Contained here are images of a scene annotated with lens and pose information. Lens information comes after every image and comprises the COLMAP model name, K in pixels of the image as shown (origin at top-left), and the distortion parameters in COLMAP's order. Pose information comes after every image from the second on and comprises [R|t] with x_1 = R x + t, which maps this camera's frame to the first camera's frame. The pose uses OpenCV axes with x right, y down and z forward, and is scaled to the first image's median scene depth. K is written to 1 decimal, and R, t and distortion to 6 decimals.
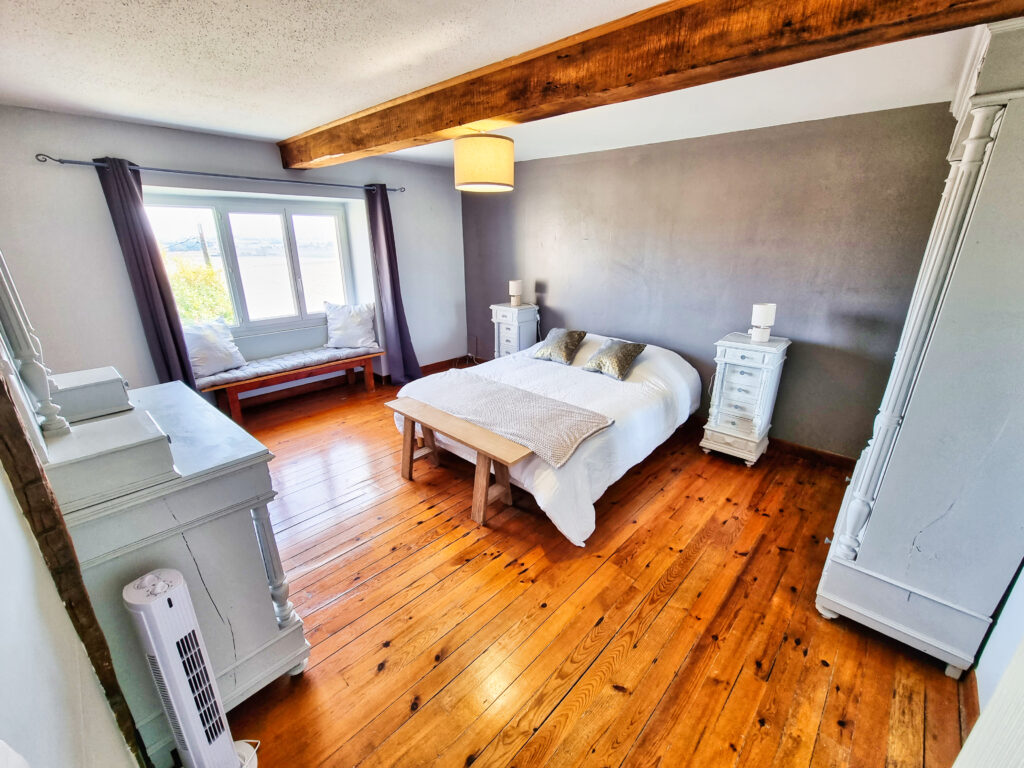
lens RADIAL K [[421.6, 0, 512.0], [0, 421.6, 384.0], [0, 0, 1]] dist [-0.010120, 0.000609]
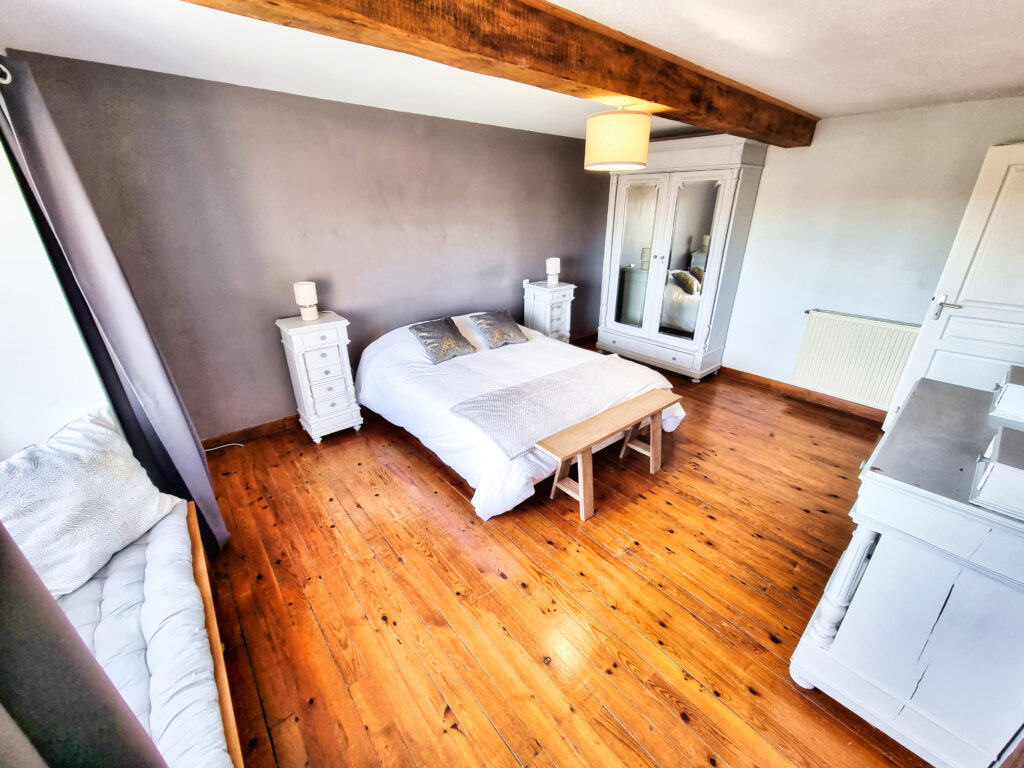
lens RADIAL K [[413.4, 0, 512.0], [0, 413.4, 384.0], [0, 0, 1]] dist [-0.000409, 0.000099]
pose [[0.132563, -0.393640, 0.909657, -1.215007], [0.320292, 0.885531, 0.336524, -0.445949], [-0.937998, 0.246745, 0.243468, 1.171737]]
